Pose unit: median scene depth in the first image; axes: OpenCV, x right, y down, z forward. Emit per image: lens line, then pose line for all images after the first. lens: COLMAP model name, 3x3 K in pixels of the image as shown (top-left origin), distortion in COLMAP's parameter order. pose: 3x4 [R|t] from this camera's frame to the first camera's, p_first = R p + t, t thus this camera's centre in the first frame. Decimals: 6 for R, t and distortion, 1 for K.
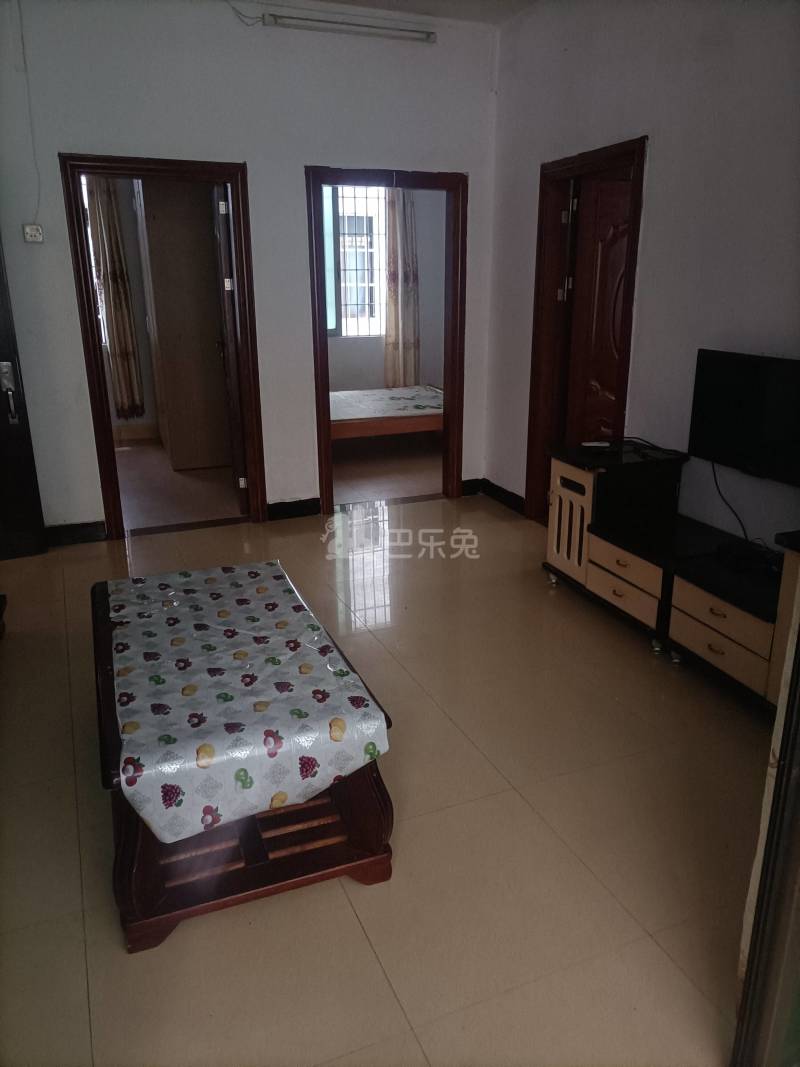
lens RADIAL K [[784.1, 0, 408.7], [0, 784.1, 543.1], [0, 0, 1]] dist [0.008502, -0.001698]
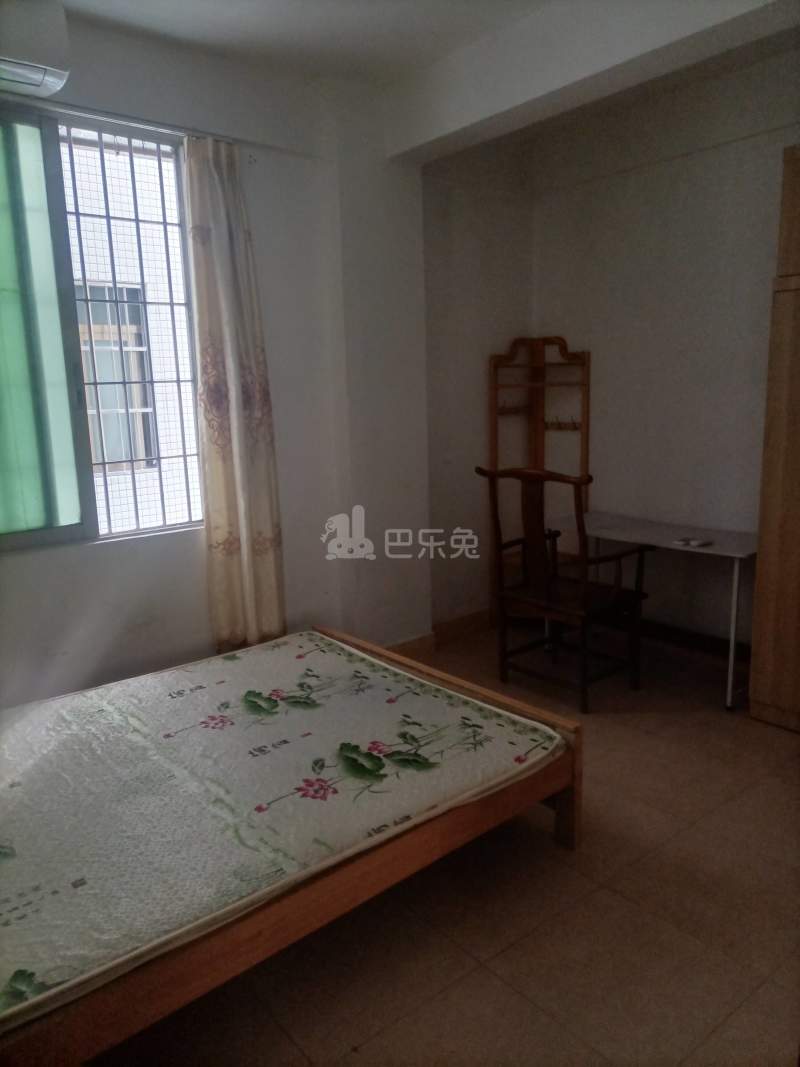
lens RADIAL K [[784.1, 0, 407.4], [0, 784.1, 527.3], [0, 0, 1]] dist [0.008502, -0.001698]
pose [[0.954625, -0.079523, 0.286997, -0.047462], [0.120890, 0.984196, -0.129401, -0.194246], [-0.272170, 0.158225, 0.949151, 0.556865]]
